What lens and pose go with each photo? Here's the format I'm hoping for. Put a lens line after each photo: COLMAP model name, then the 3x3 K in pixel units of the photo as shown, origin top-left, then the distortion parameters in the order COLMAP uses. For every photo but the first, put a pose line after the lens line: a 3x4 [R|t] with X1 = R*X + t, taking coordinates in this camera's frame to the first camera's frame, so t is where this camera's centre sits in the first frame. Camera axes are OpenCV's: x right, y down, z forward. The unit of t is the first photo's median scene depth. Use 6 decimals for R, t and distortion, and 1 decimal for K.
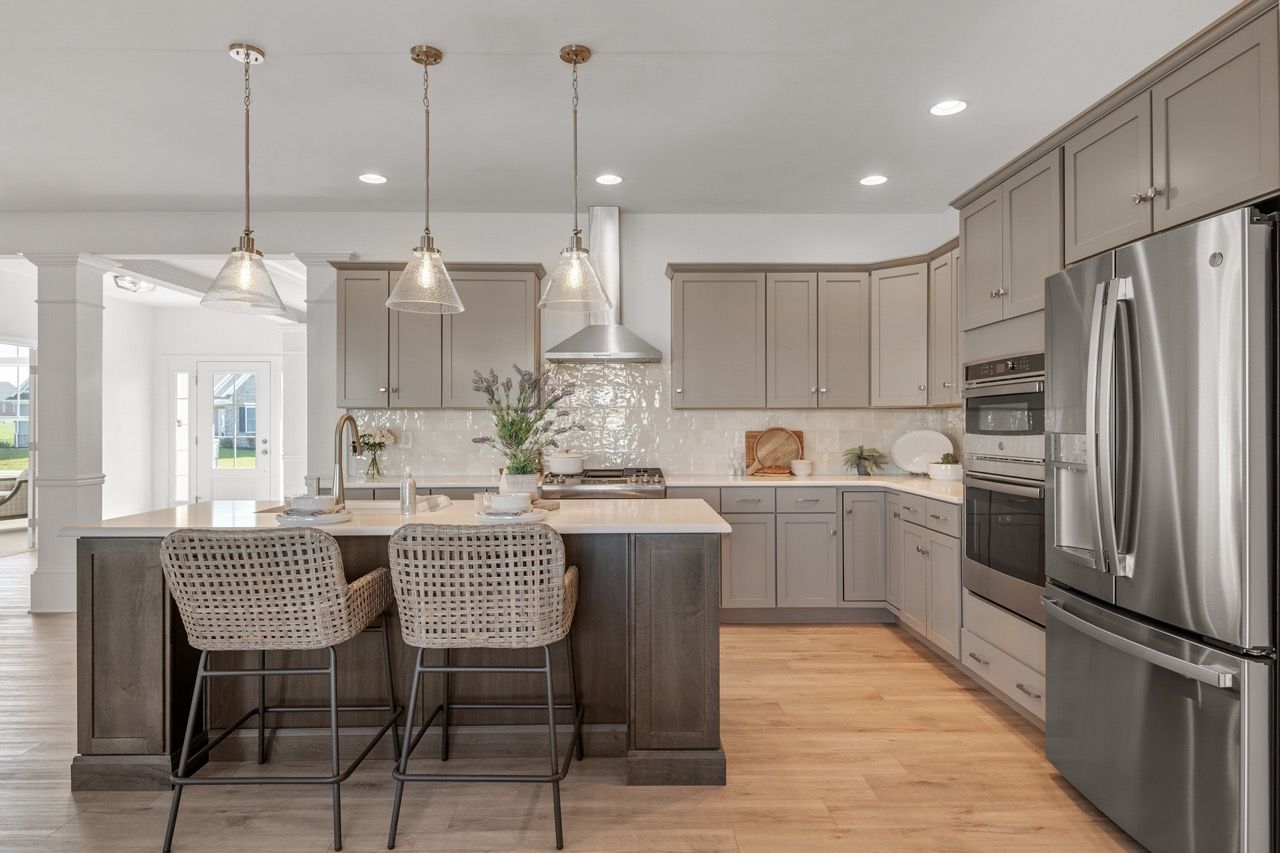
lens RADIAL K [[749.1, 0, 638.0], [0, 749.1, 419.7], [0, 0, 1]] dist [0.026957, -0.017959]
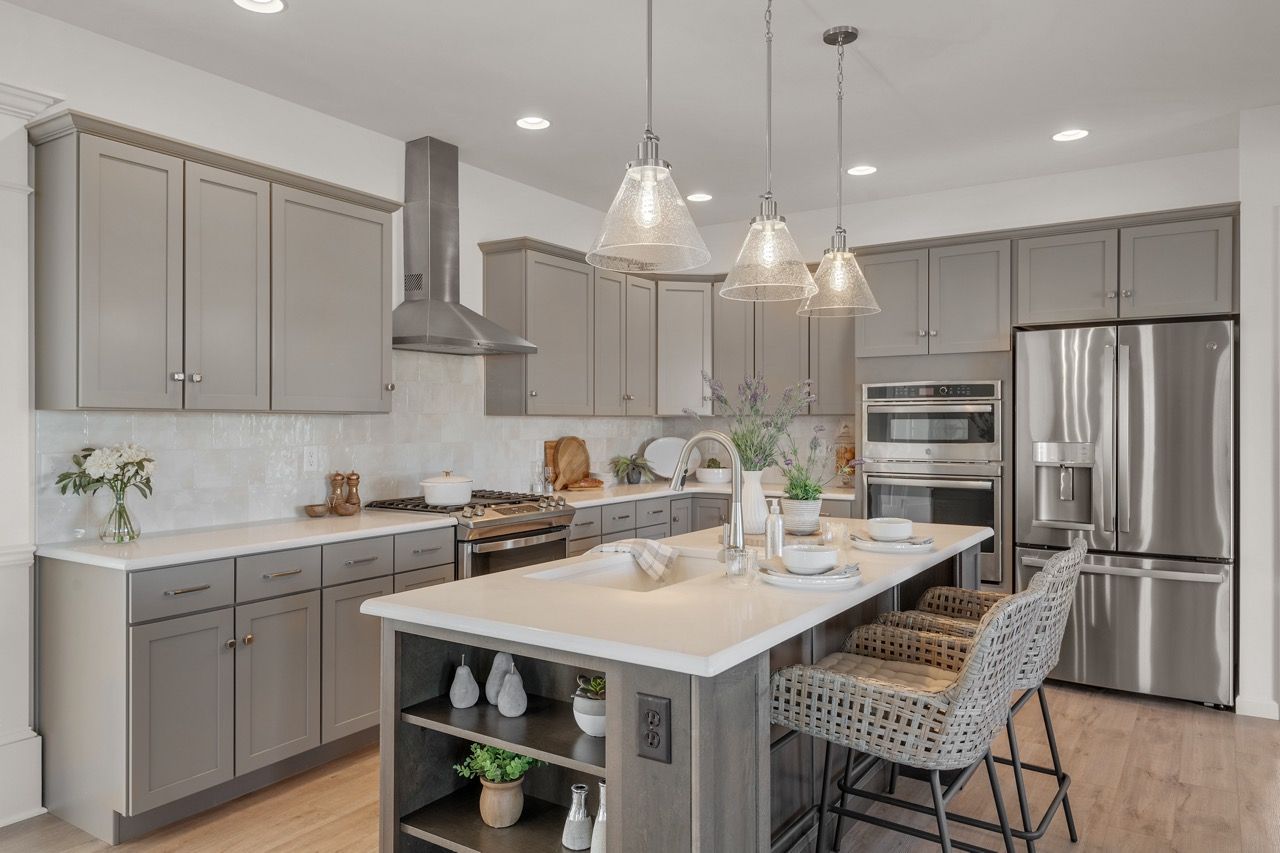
lens RADIAL K [[862.1, 0, 630.7], [0, 862.1, 417.8], [0, 0, 1]] dist [0.028323, -0.005016]
pose [[0.569635, 0.005867, 0.821877, -1.106244], [-0.006271, 0.999976, -0.002792, -0.017020], [-0.821874, -0.003564, 0.569658, 0.611869]]
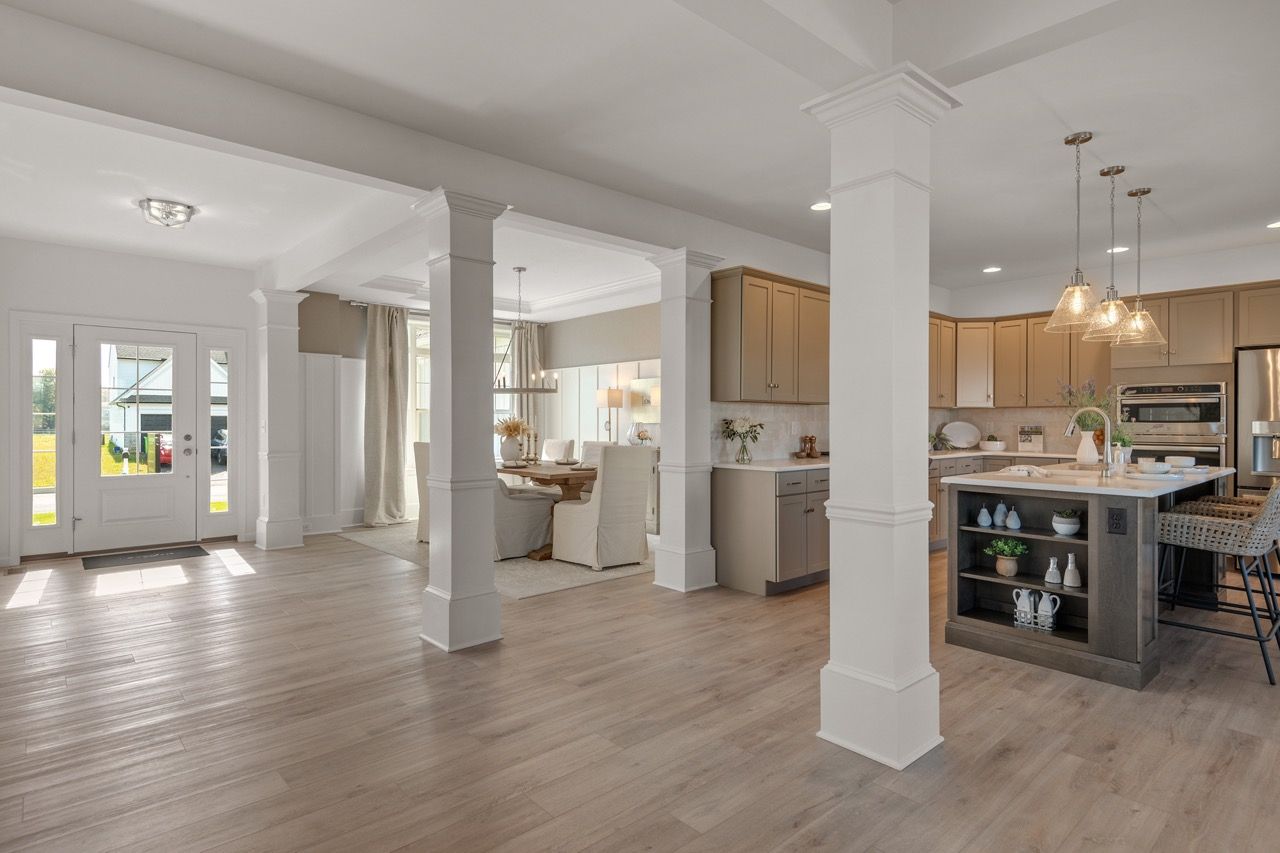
lens RADIAL K [[660.4, 0, 626.7], [0, 660.4, 421.7], [0, 0, 1]] dist [0.004285, -0.004862]
pose [[0.768143, 0.001985, 0.640275, -1.900993], [-0.007030, 0.999961, 0.005334, 0.019568], [-0.640239, -0.008599, 0.768127, 0.604973]]
